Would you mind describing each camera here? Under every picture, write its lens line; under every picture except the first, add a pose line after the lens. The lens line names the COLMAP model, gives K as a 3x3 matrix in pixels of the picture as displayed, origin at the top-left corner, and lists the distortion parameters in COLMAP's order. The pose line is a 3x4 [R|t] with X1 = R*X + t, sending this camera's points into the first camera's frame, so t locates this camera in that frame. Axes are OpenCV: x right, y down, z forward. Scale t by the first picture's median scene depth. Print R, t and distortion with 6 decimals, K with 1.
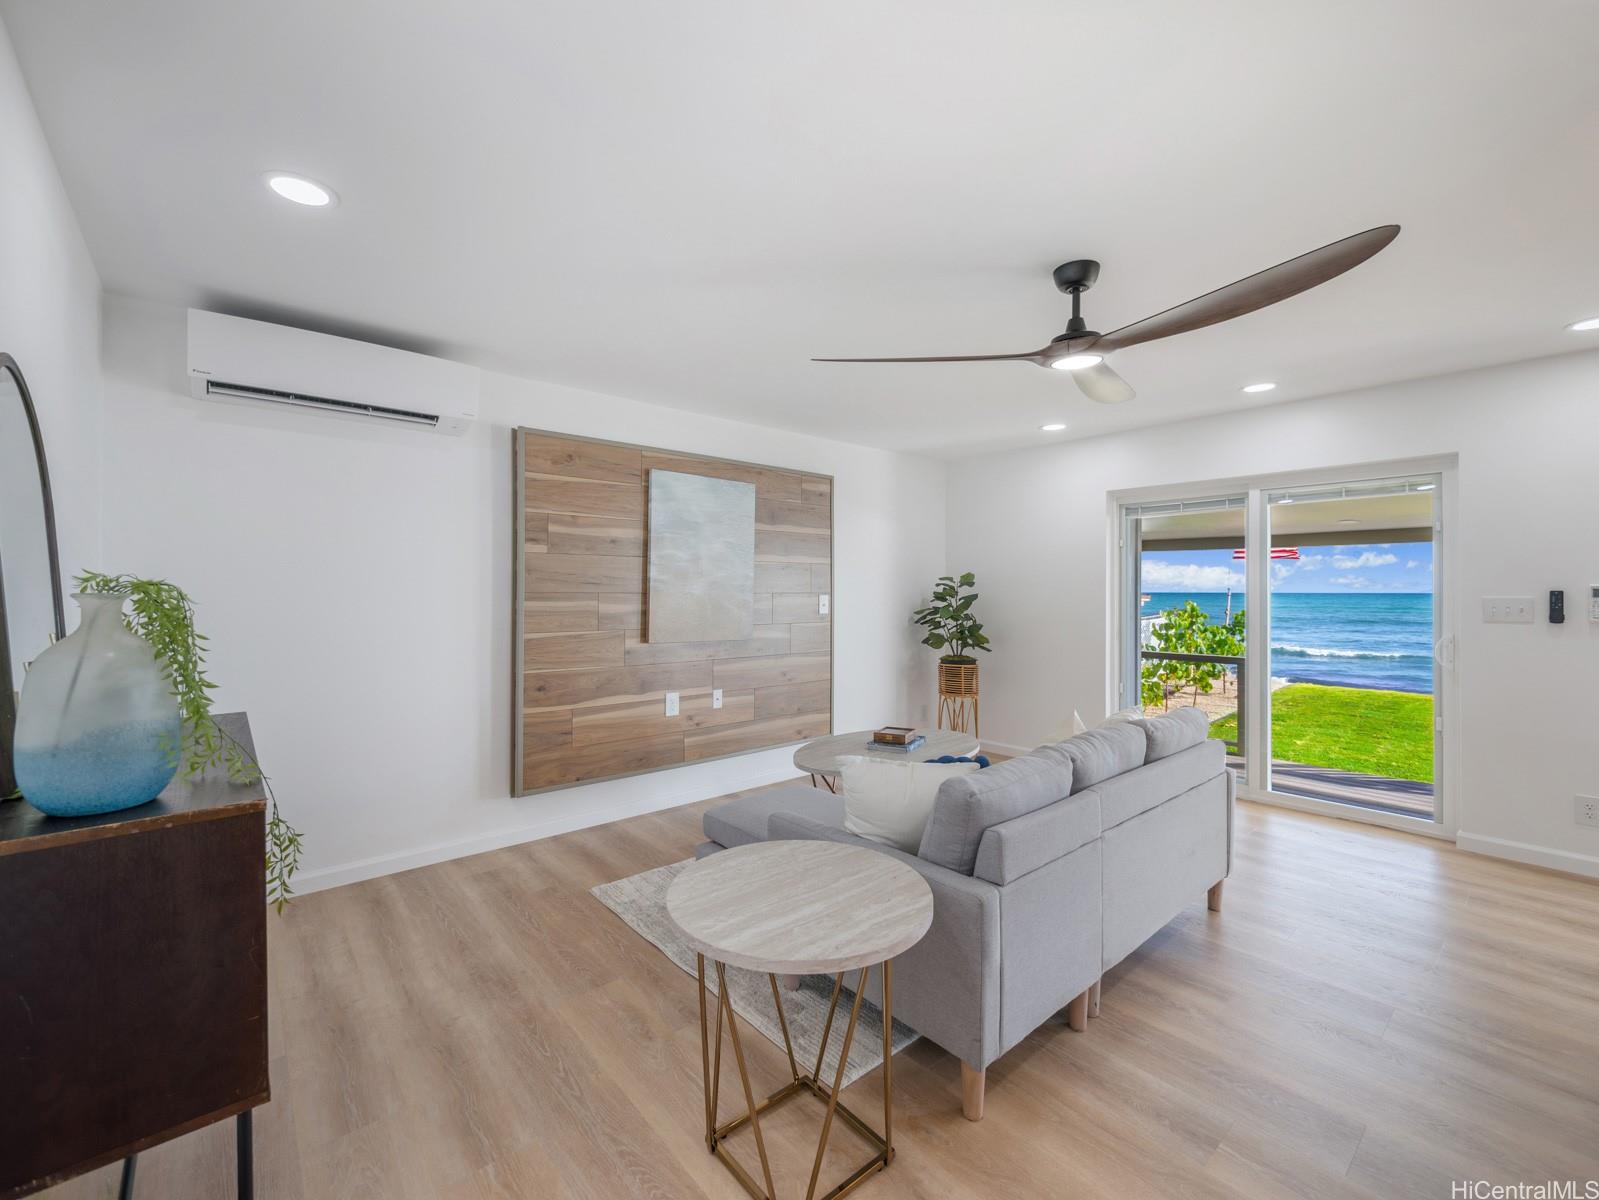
lens RADIAL K [[677.6, 0, 801.0], [0, 677.6, 585.4], [0, 0, 1]] dist [-0.003488, -0.000312]
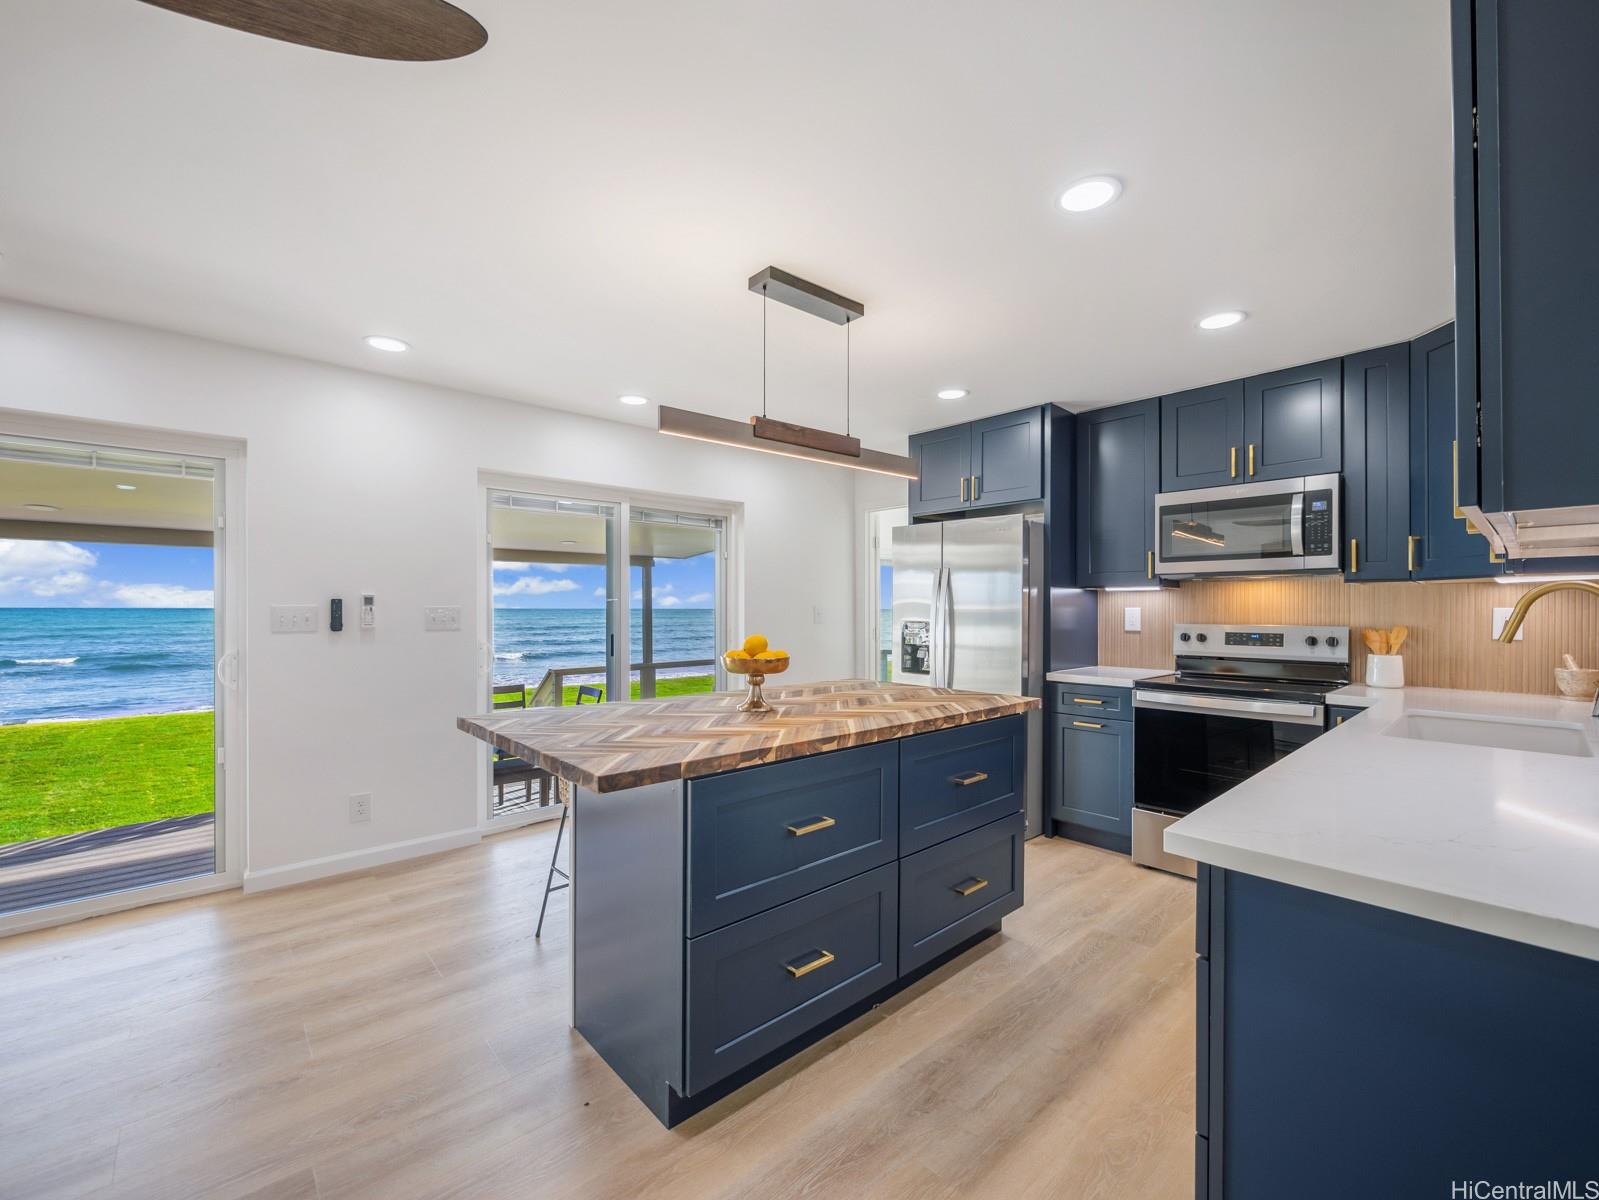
lens RADIAL K [[671.7, 0, 796.3], [0, 671.7, 609.1], [0, 0, 1]] dist [-0.001051, -0.000306]
pose [[-0.014523, -0.004785, 0.999883, 0.085697], [-0.008468, 0.999953, 0.004663, 0.010369], [-0.999859, -0.008399, -0.014563, 0.268592]]
